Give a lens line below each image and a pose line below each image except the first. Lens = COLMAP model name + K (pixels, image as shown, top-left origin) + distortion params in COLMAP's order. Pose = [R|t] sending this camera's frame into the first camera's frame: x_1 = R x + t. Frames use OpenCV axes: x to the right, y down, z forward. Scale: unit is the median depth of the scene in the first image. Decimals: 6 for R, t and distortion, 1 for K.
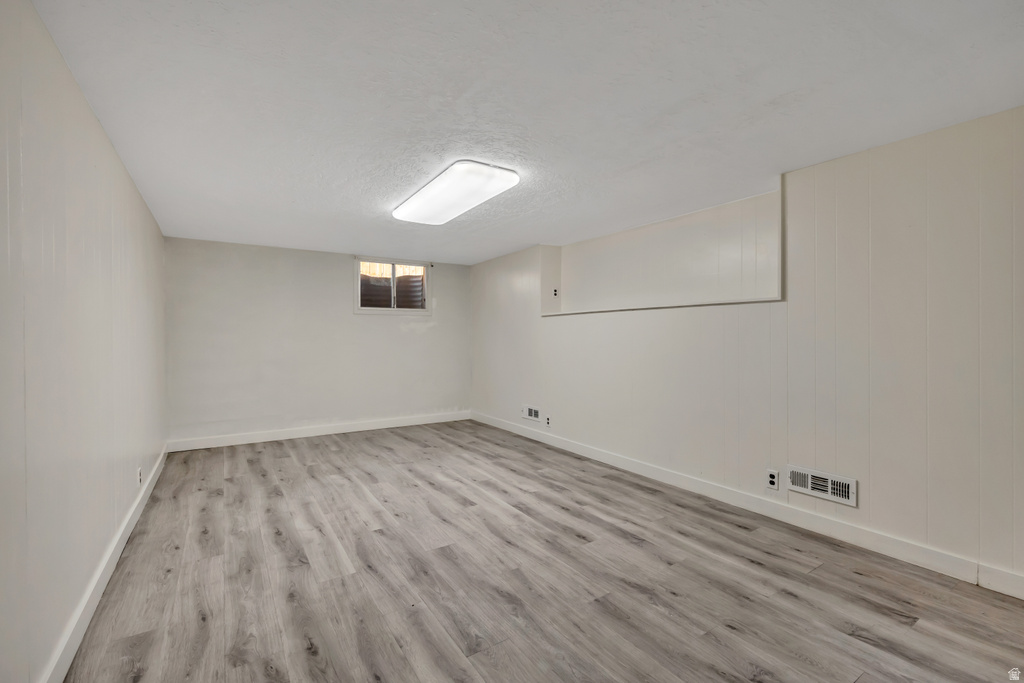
lens RADIAL K [[445.0, 0, 511.6], [0, 445.0, 336.1], [0, 0, 1]] dist [-0.001677, 0.000320]
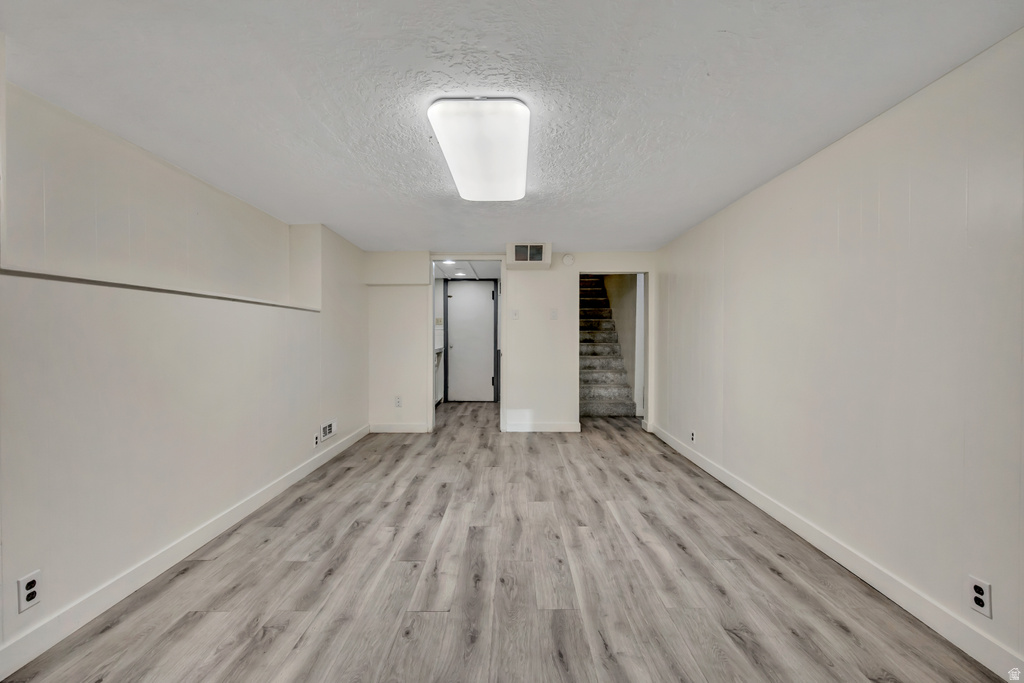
lens RADIAL K [[445.0, 0, 517.4], [0, 445.0, 338.7], [0, 0, 1]] dist [-0.001677, 0.000320]
pose [[-0.844163, 0.000953, 0.536086, -0.699854], [0.002125, 0.999997, 0.001568, 0.005574], [-0.536082, 0.002462, -0.844162, 1.880645]]
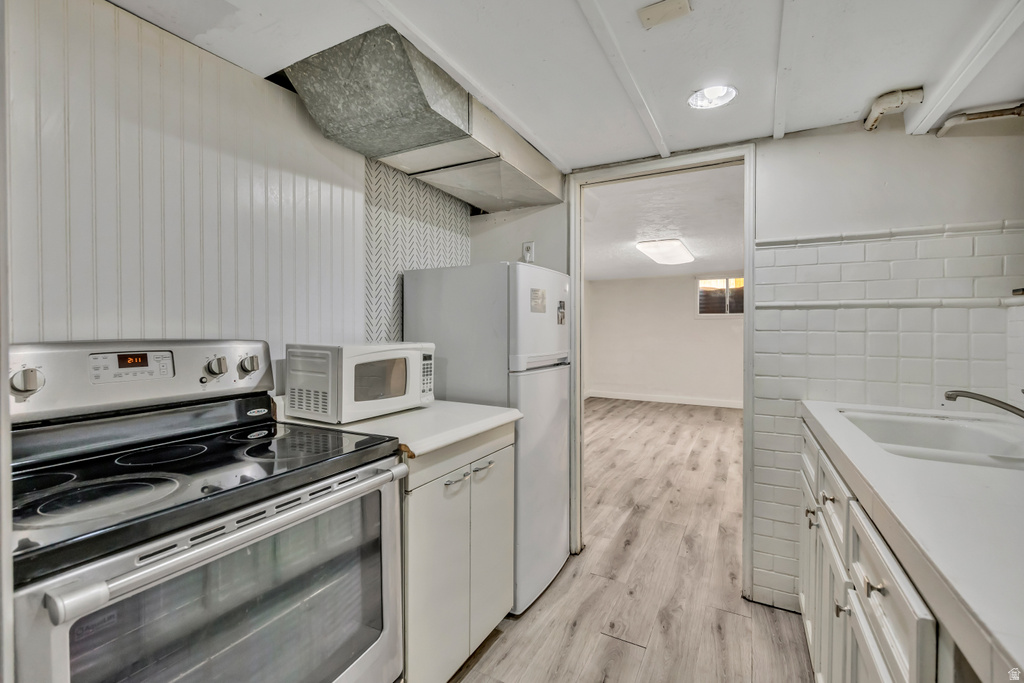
lens RADIAL K [[445.0, 0, 512.8], [0, 445.0, 337.9], [0, 0, 1]] dist [-0.001677, 0.000320]
pose [[0.482397, 0.021547, -0.875688, 1.136696], [-0.003026, 0.999732, 0.022932, -0.041868], [0.875948, -0.008413, 0.482333, -0.295779]]
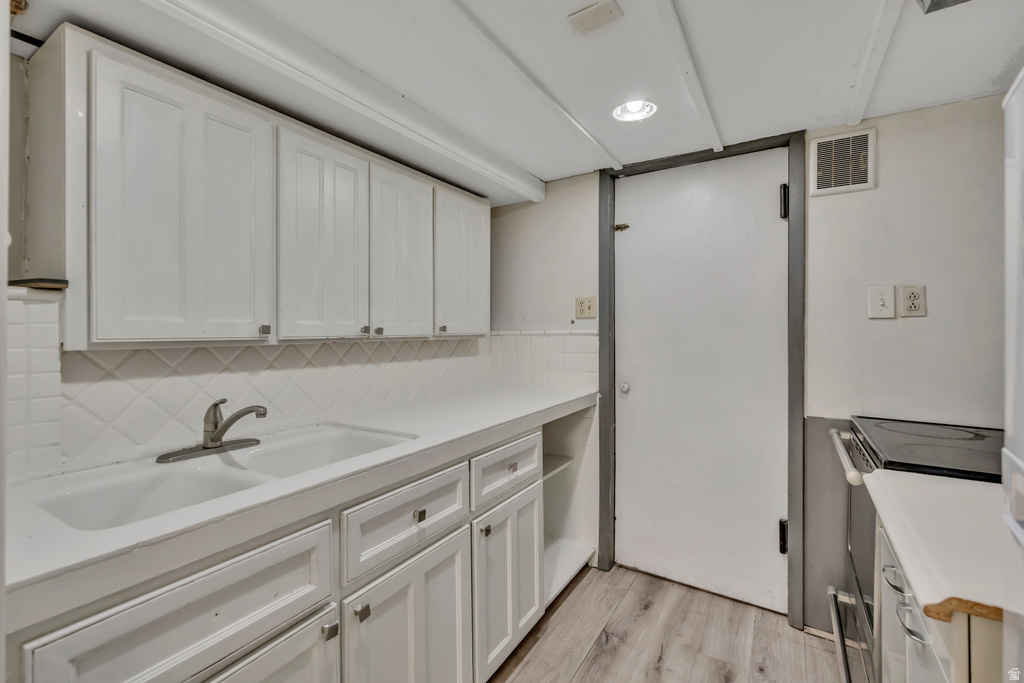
lens RADIAL K [[445.0, 0, 514.2], [0, 445.0, 337.7], [0, 0, 1]] dist [-0.001677, 0.000320]
pose [[-0.457435, 0.003519, 0.889236, -0.579382], [-0.000271, 0.999992, -0.004097, 0.001131], [-0.889243, -0.002115, -0.457430, 1.722606]]
